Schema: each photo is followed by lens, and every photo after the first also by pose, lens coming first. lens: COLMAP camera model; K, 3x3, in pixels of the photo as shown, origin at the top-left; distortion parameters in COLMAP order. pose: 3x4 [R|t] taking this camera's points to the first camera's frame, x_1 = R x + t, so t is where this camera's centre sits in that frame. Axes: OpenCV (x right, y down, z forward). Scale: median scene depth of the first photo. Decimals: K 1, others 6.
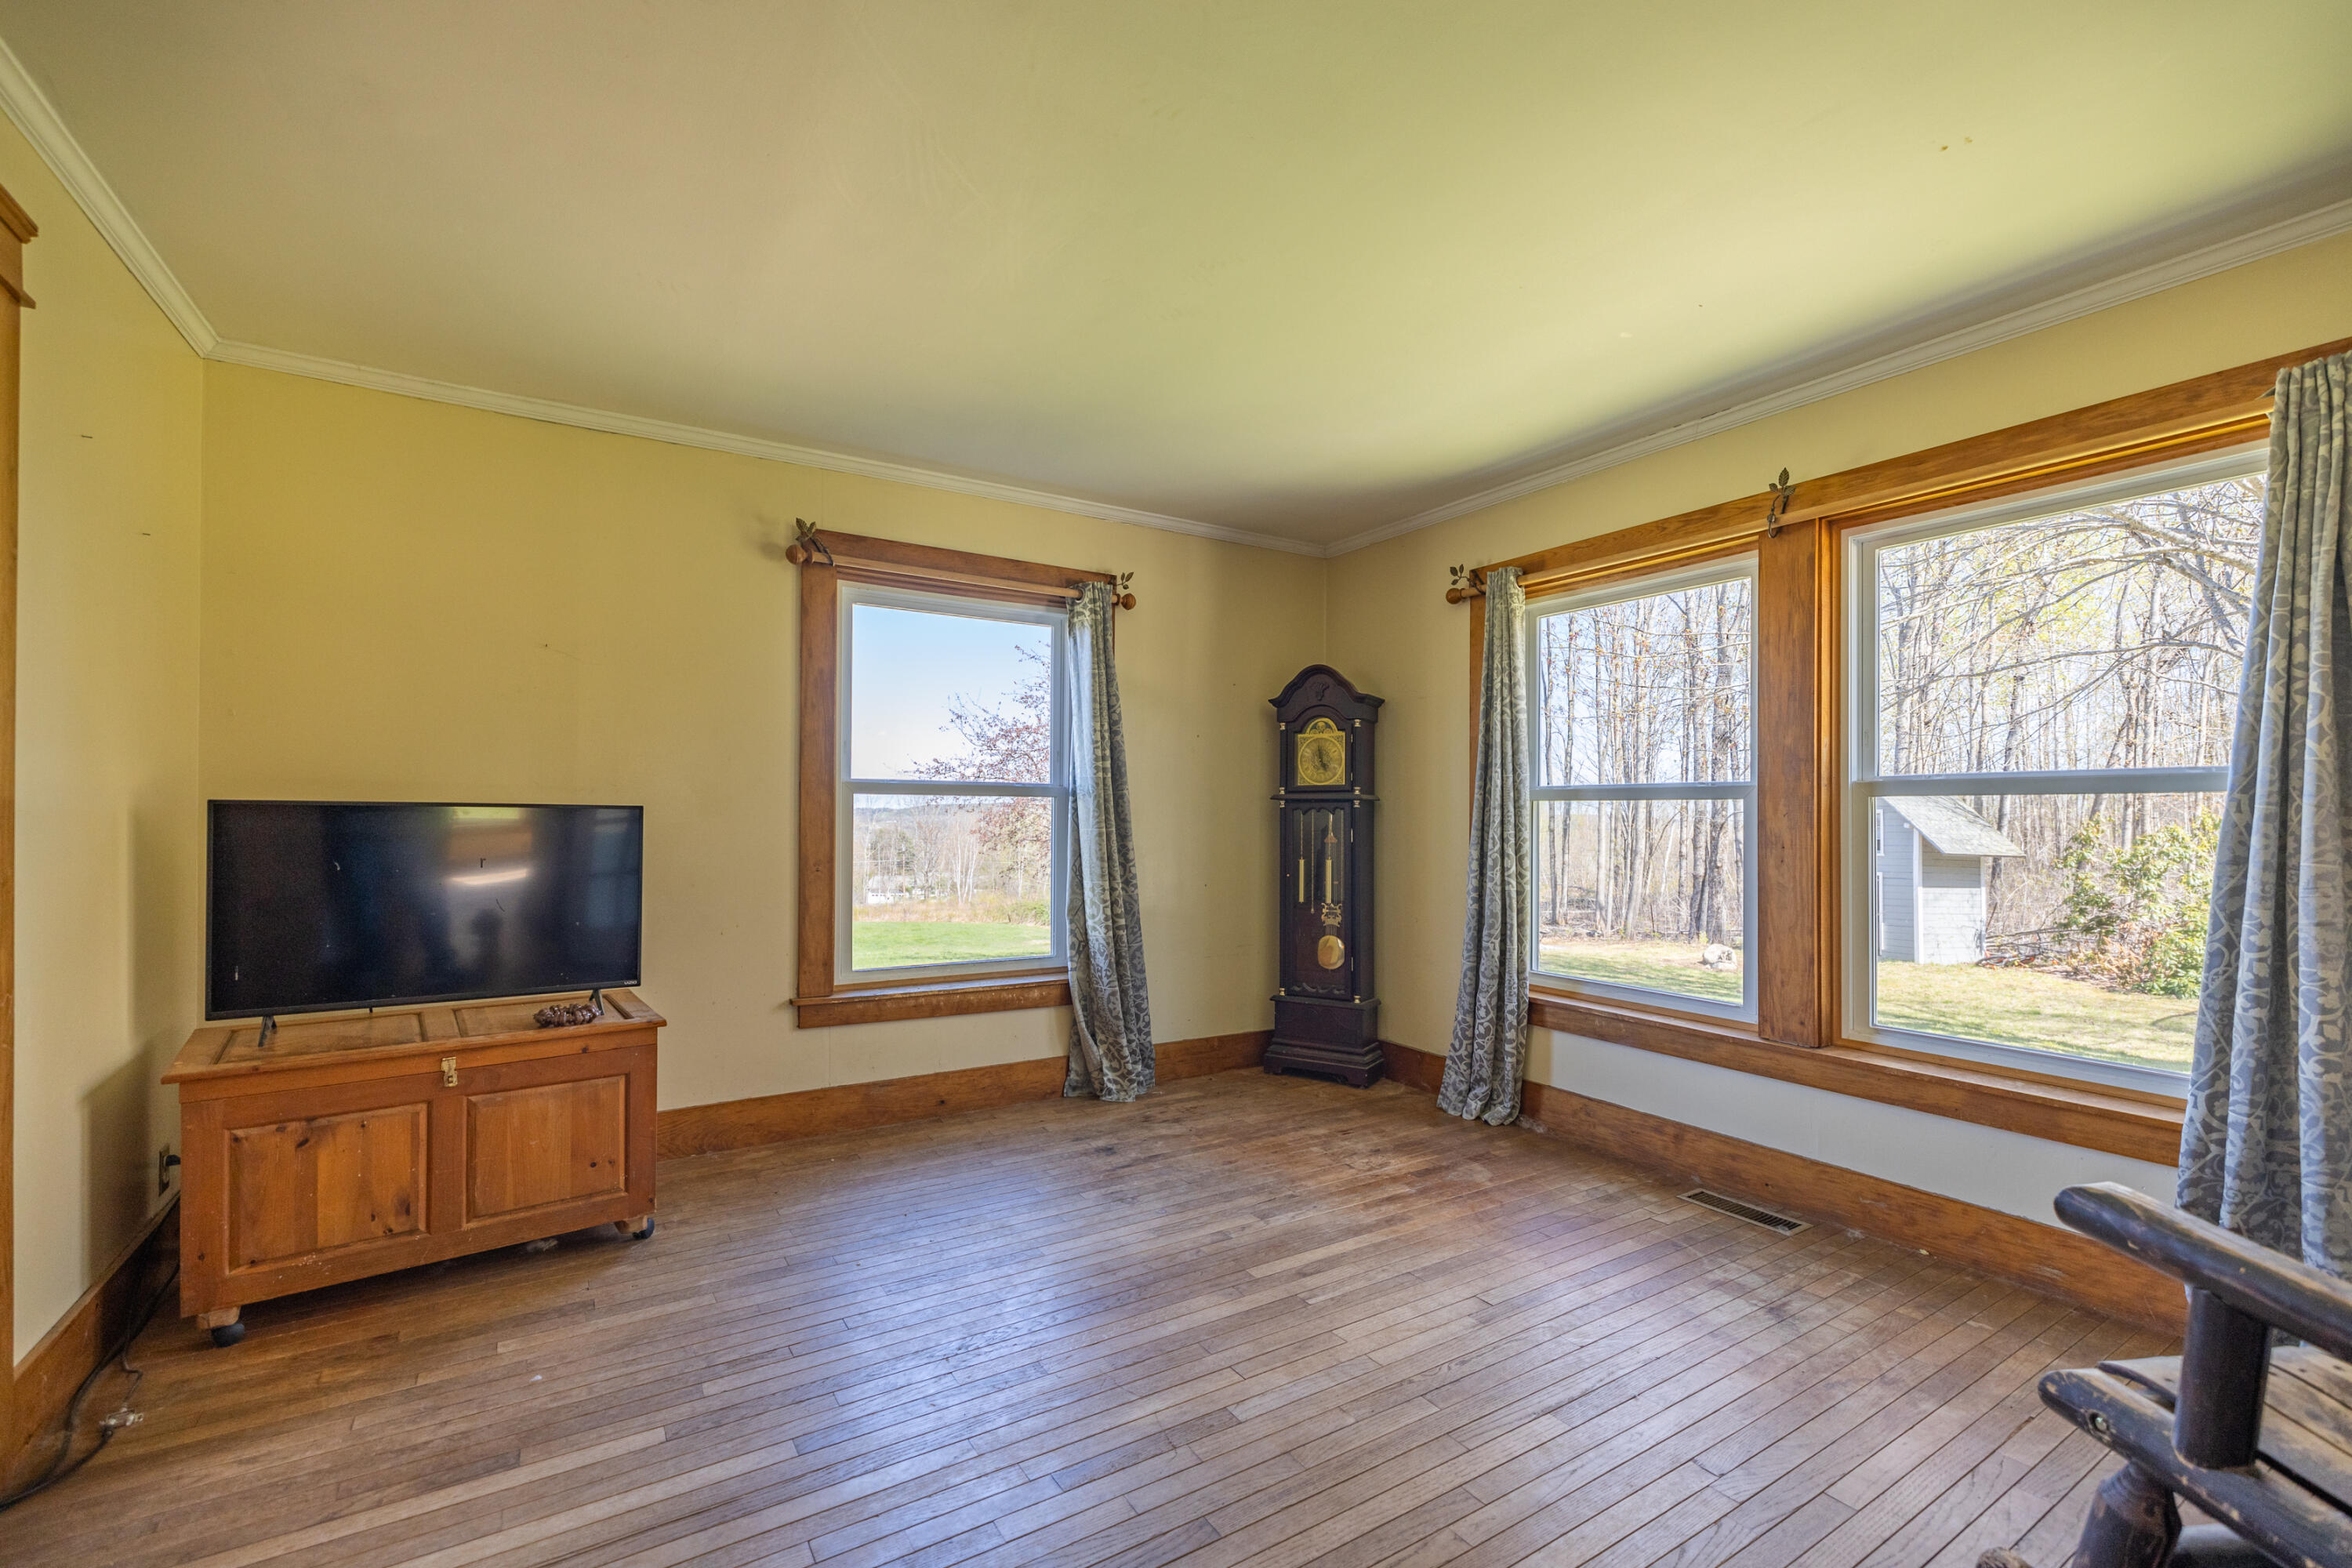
lens RADIAL K [[1018.4, 0, 1185.3], [0, 1018.4, 800.6], [0, 0, 1]] dist [-0.000116, -0.000262]
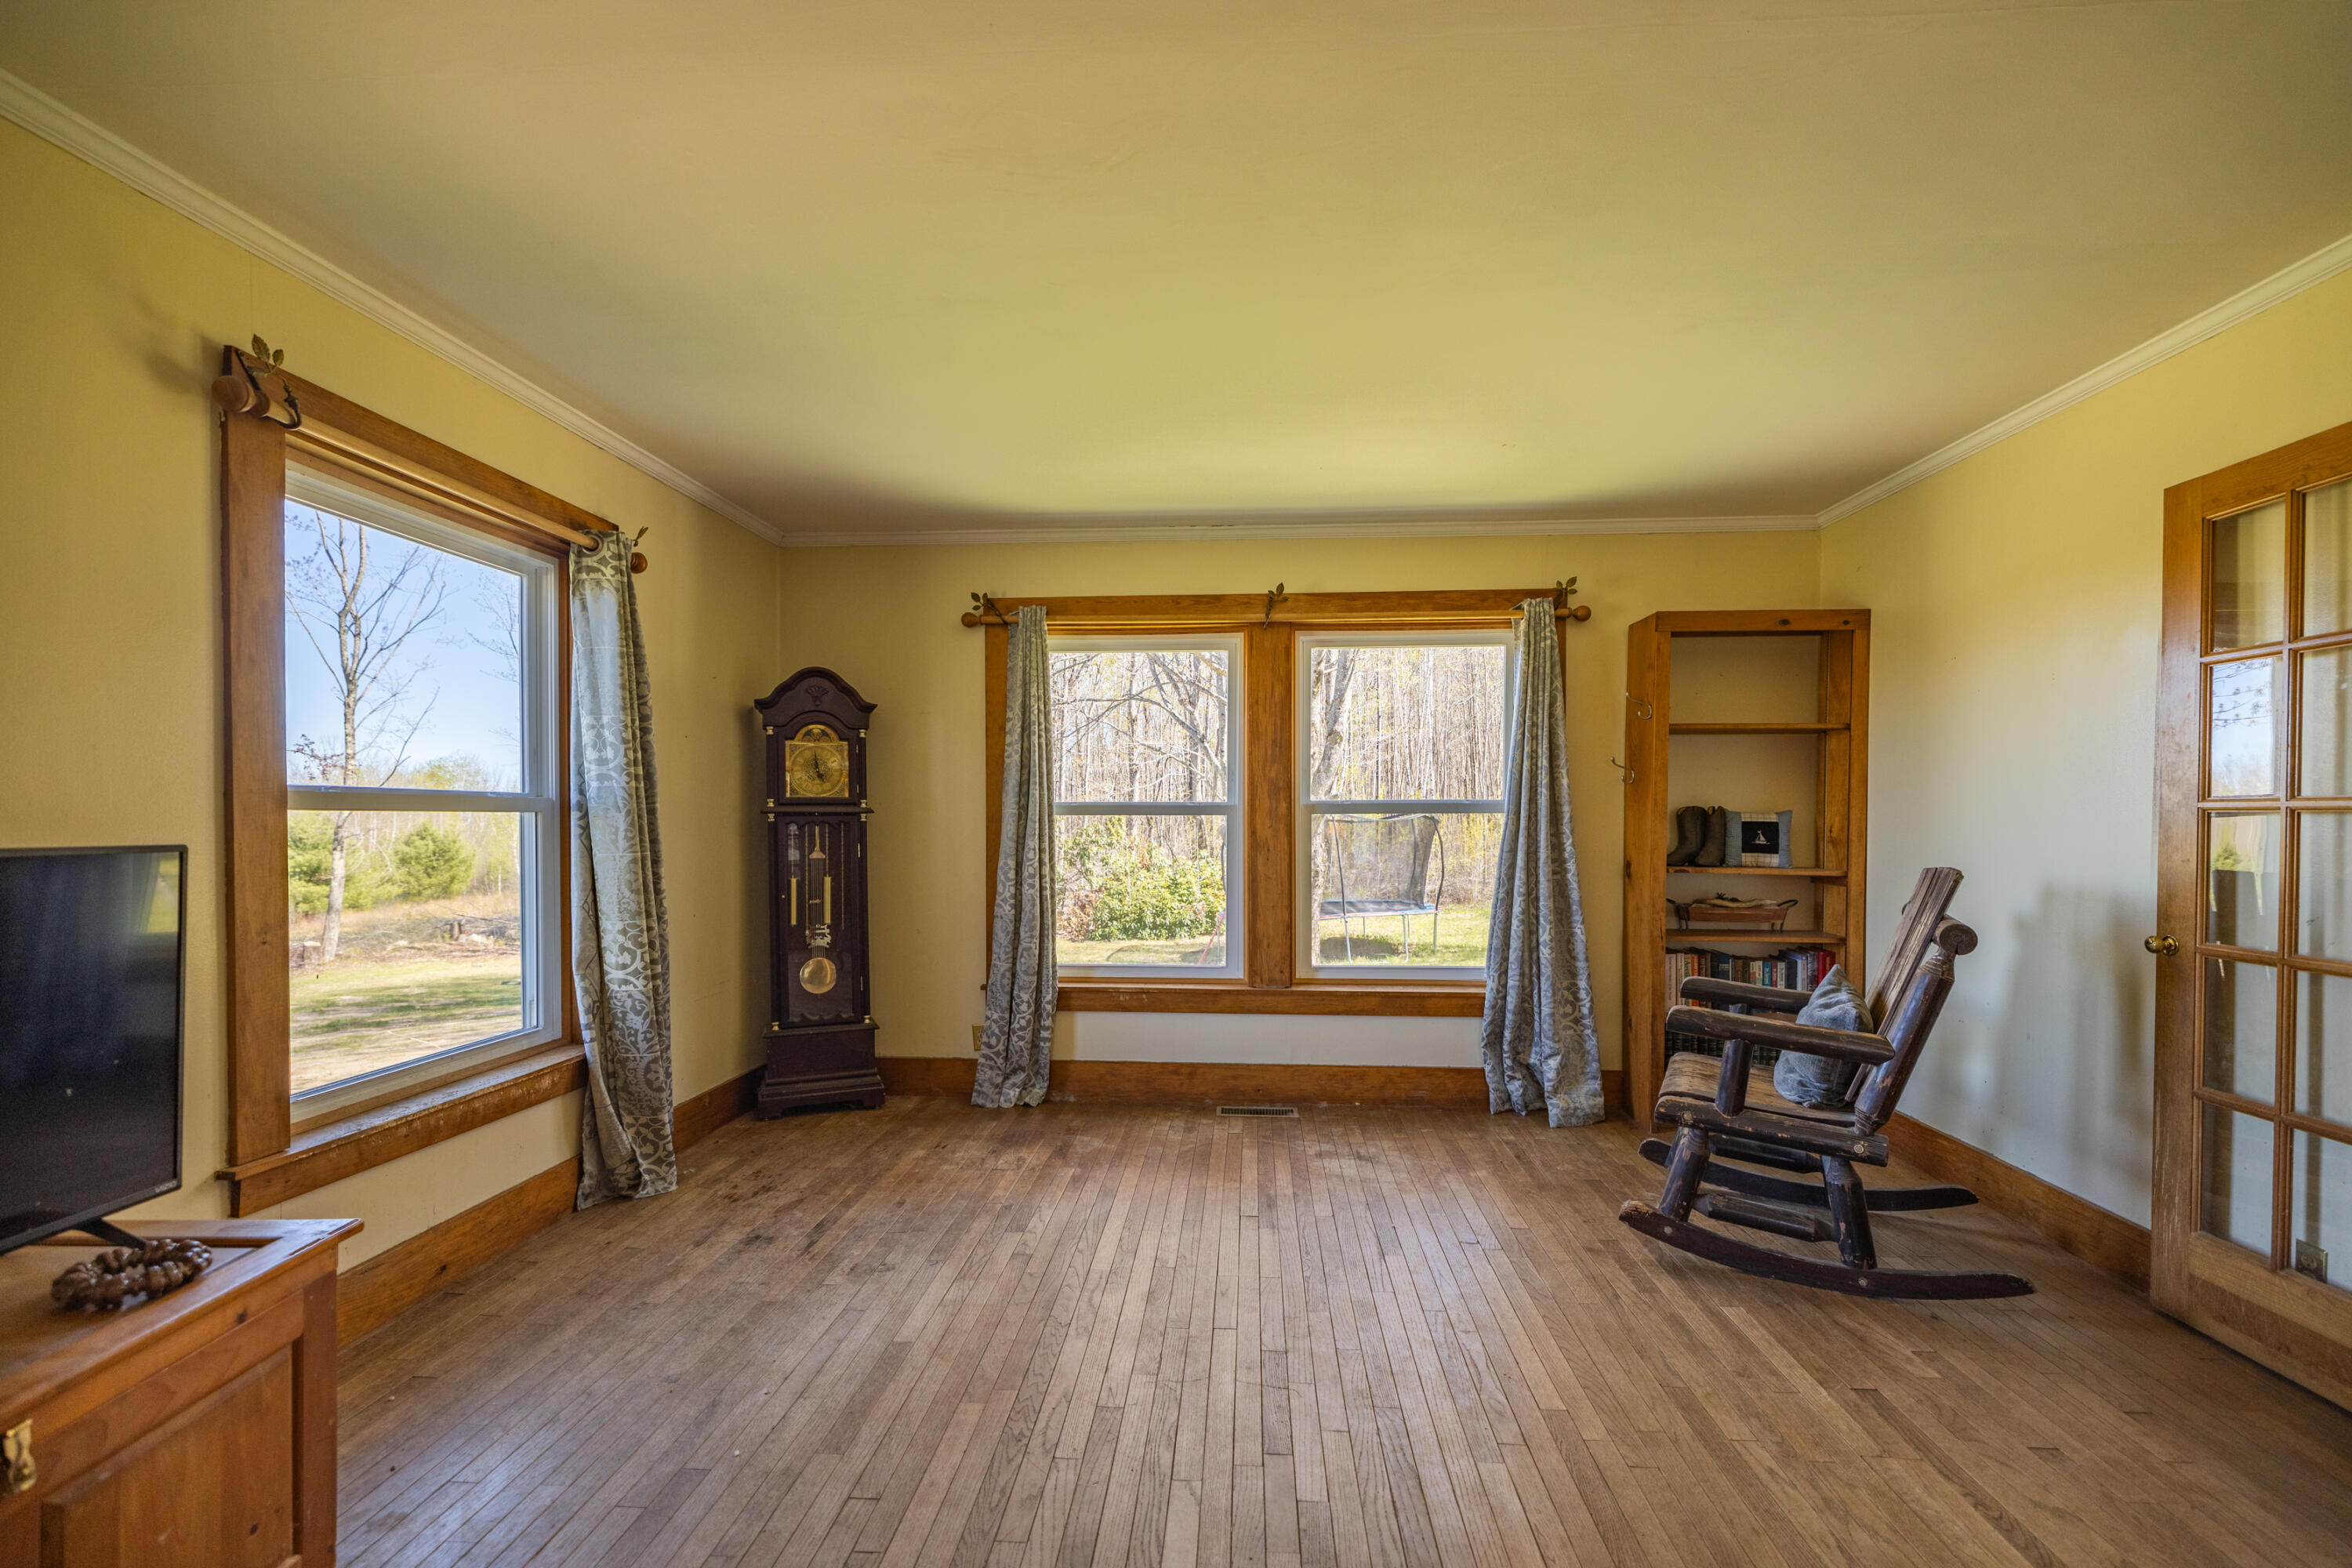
lens RADIAL K [[1018.4, 0, 1210.9], [0, 1018.4, 818.1], [0, 0, 1]] dist [-0.000116, -0.000262]
pose [[0.578065, -0.008406, 0.815947, -0.487510], [-0.007349, 0.999853, 0.015507, -0.015397], [-0.815958, -0.014961, 0.577918, 0.198894]]
